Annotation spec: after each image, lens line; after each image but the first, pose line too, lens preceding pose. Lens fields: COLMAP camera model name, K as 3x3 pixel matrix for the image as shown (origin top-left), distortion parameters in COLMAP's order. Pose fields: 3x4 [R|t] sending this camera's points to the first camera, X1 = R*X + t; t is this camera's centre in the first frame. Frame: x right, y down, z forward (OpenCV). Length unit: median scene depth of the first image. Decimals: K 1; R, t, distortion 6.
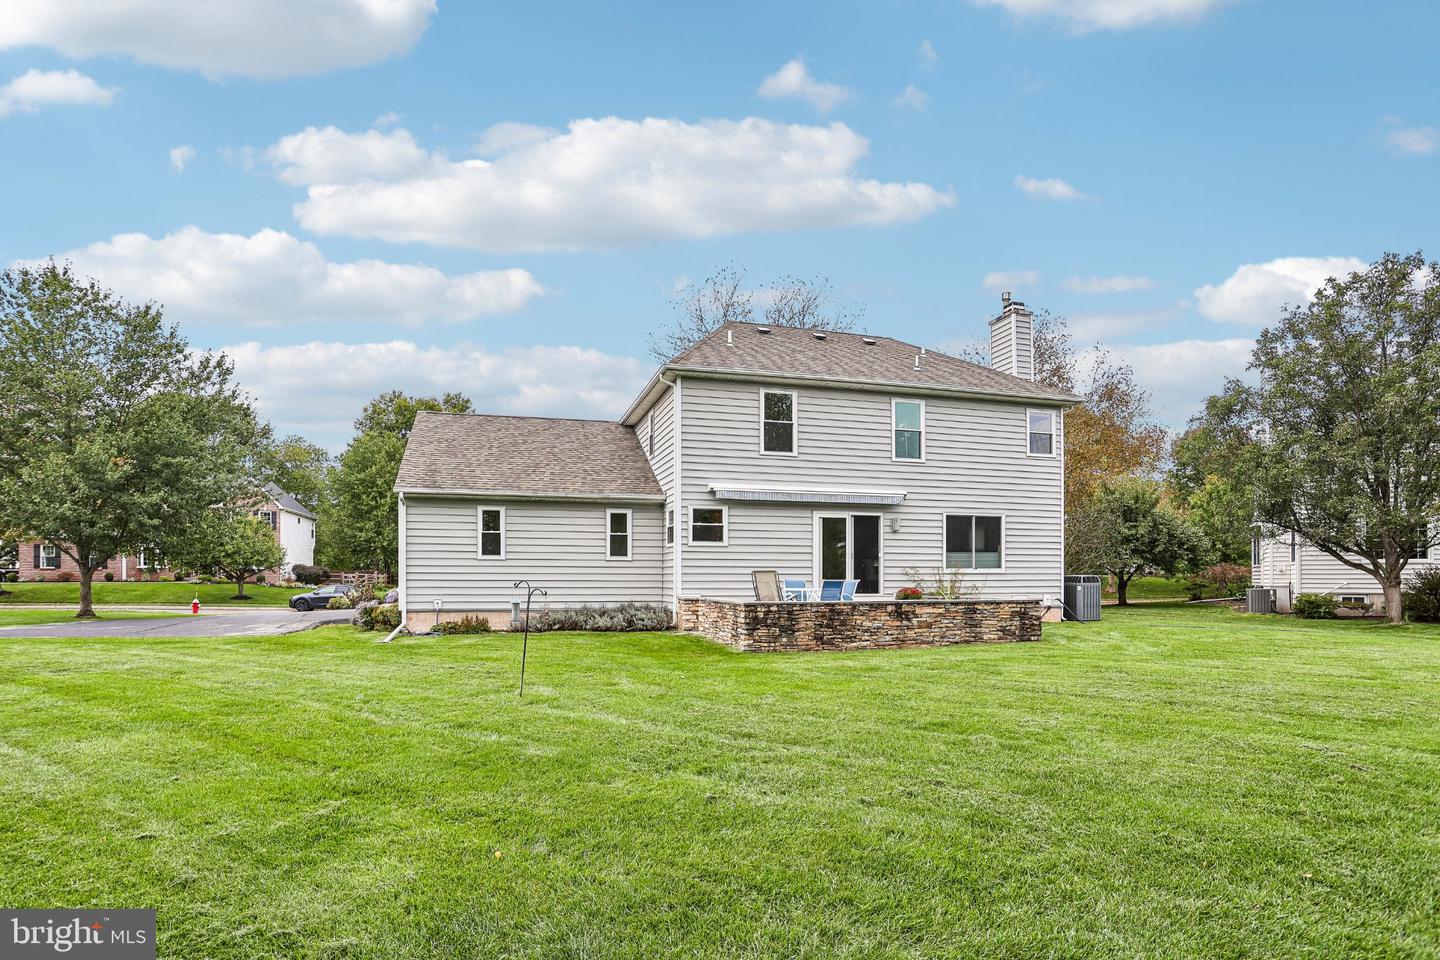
lens RADIAL K [[788.2, 0, 679.0], [0, 788.2, 563.7], [0, 0, 1]] dist [-0.059260, 0.001895]
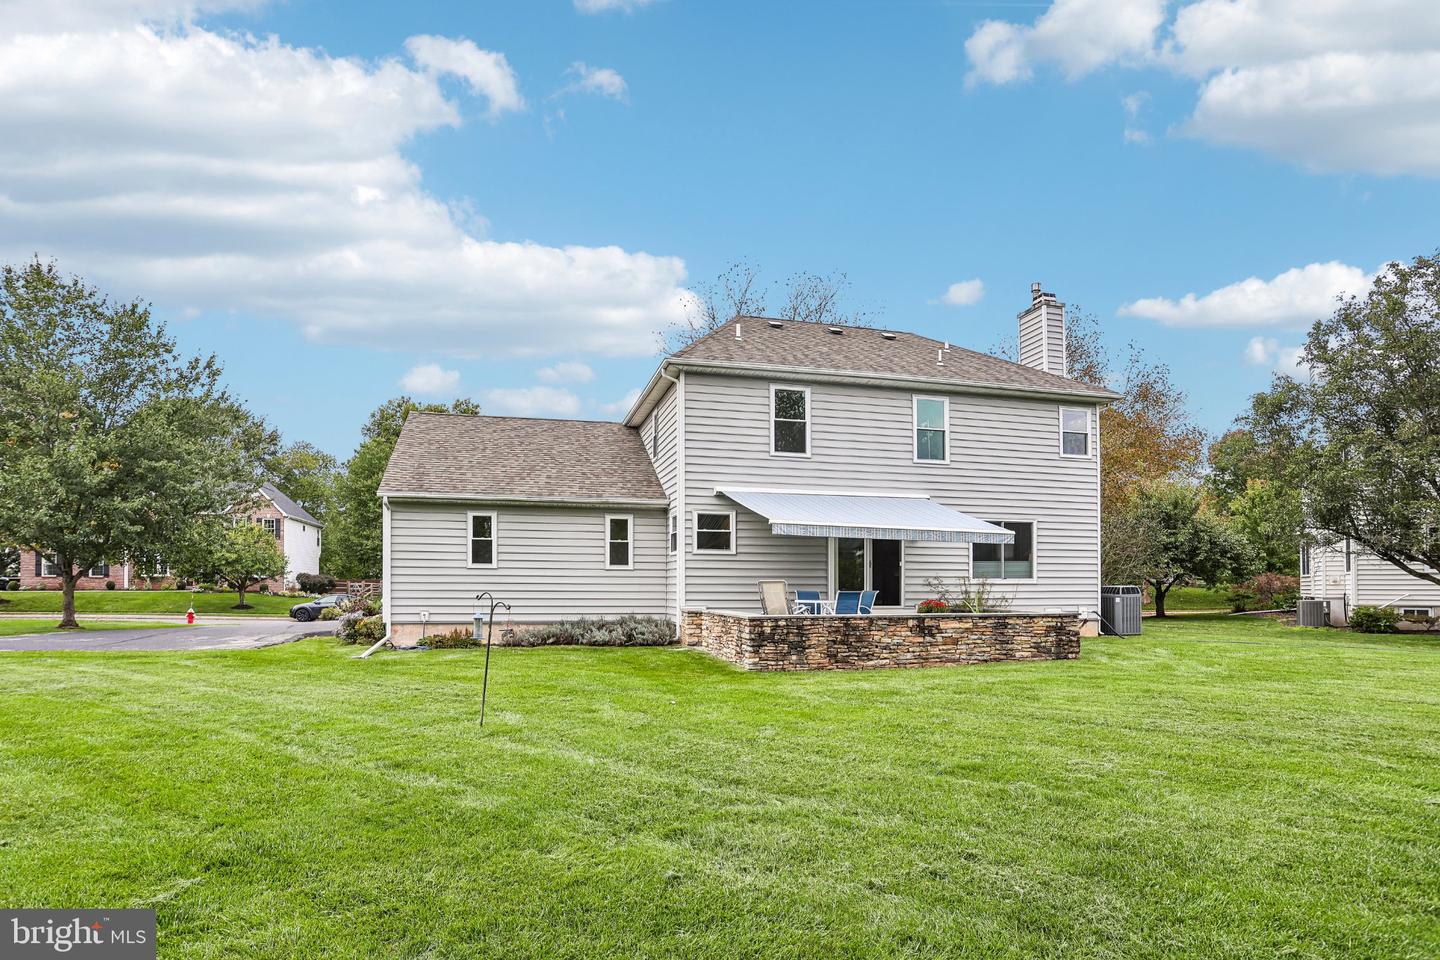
lens RADIAL K [[799.5, 0, 674.8], [0, 799.5, 560.3], [0, 0, 1]] dist [-0.062947, 0.012904]
pose [[0.999600, 0.000867, -0.028280, 0.016805], [-0.001315, 0.999874, -0.015820, -0.000200], [0.028263, 0.015850, 0.999475, 0.057234]]
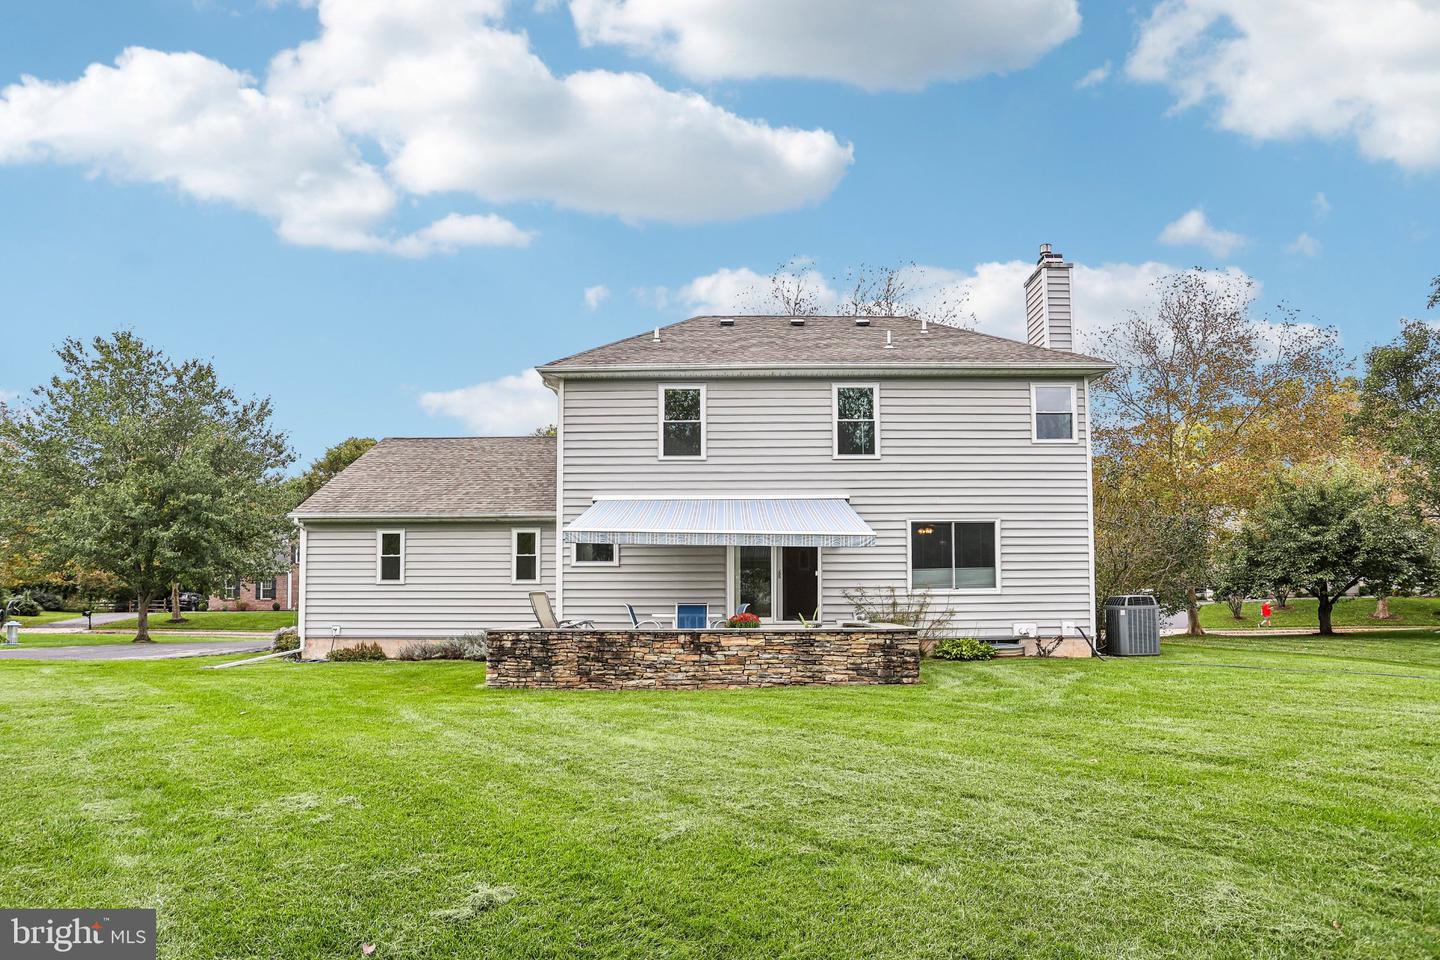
lens RADIAL K [[816.7, 0, 694.0], [0, 816.7, 539.6], [0, 0, 1]] dist [-0.067325, 0.000544]
pose [[0.955260, -0.028470, -0.294393, 0.397436], [0.009337, 0.997763, -0.066193, 0.008783], [0.295619, 0.060482, 0.953389, 0.154582]]
